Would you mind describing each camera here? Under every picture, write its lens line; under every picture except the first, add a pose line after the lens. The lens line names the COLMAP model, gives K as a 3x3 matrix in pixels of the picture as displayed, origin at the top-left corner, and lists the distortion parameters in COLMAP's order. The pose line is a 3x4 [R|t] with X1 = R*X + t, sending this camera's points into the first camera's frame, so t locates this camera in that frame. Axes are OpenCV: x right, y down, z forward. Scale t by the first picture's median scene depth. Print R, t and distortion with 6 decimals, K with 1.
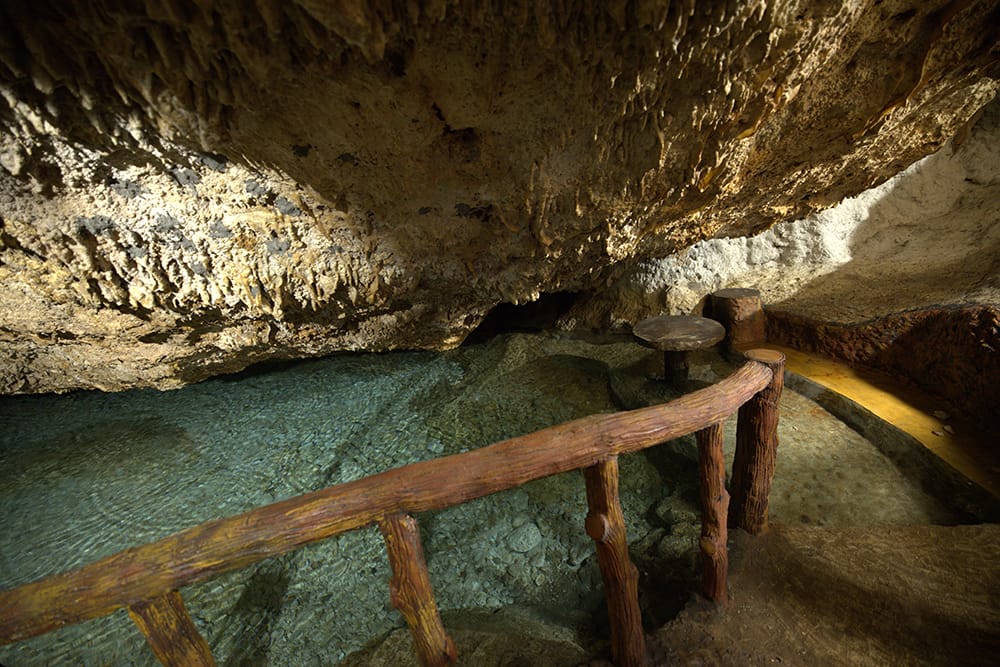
lens RADIAL K [[434.1, 0, 500.0], [0, 434.1, 333.5], [0, 0, 1]] dist [-0.045570, 0.019554]
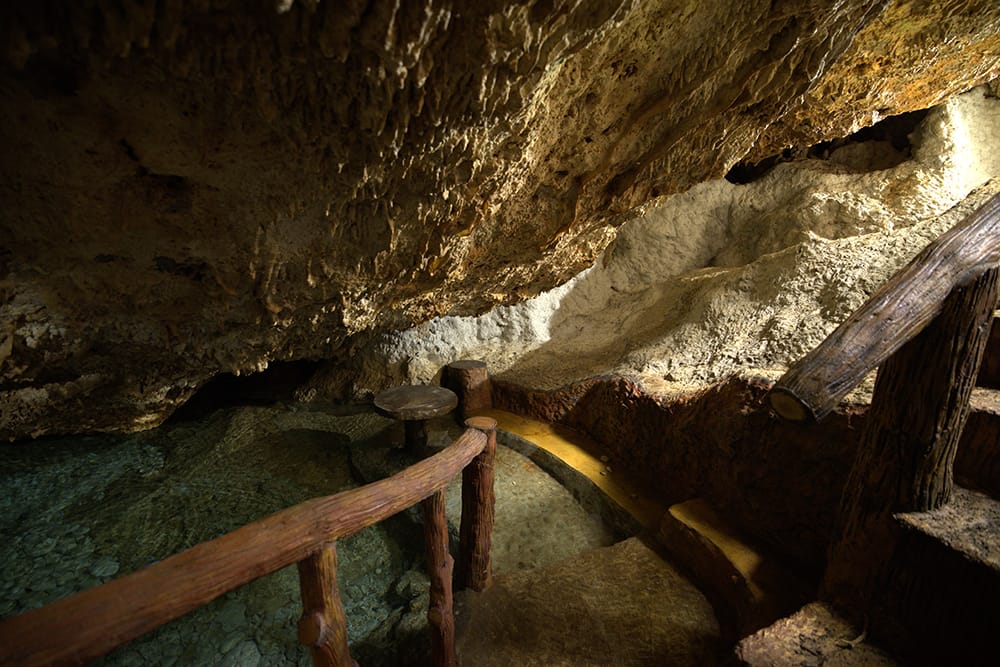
lens RADIAL K [[434.1, 0, 500.0], [0, 434.1, 333.5], [0, 0, 1]] dist [-0.045570, 0.019554]
pose [[0.845466, 0.053497, 0.531343, 0.033286], [0.030563, 0.988492, -0.148155, -0.009533], [-0.533154, 0.141499, 0.834101, -0.020031]]
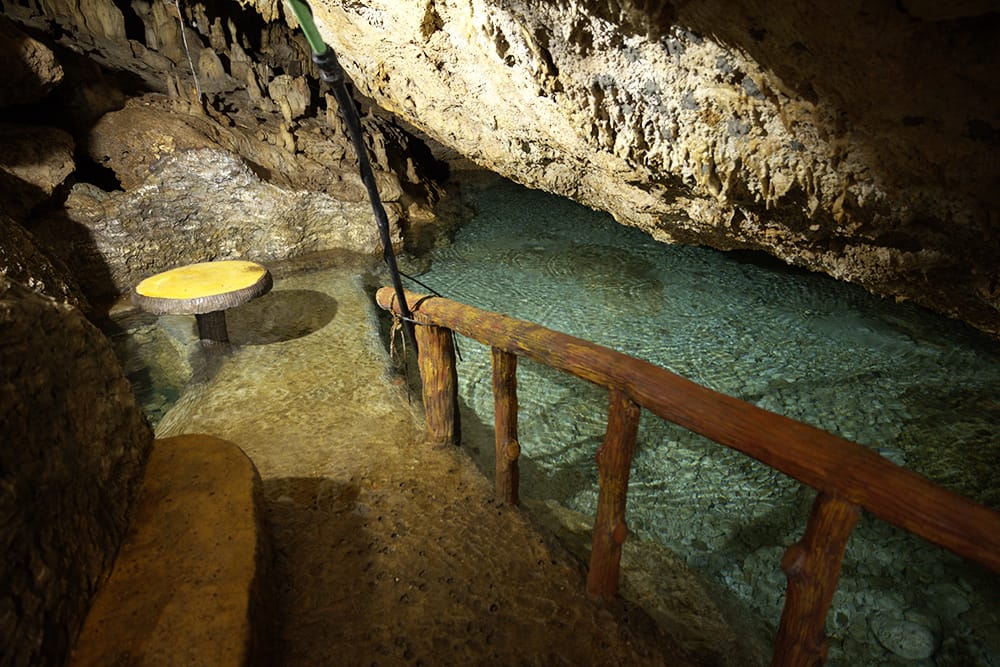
lens RADIAL K [[564.9, 0, 500.0], [0, 564.9, 333.5], [0, 0, 1]] dist [0.031860, 0.000861]
pose [[0.440140, 0.481700, -0.757788, 0.413147], [-0.326879, 0.871977, 0.364427, -0.096886], [0.836318, 0.087307, 0.541249, -0.070001]]
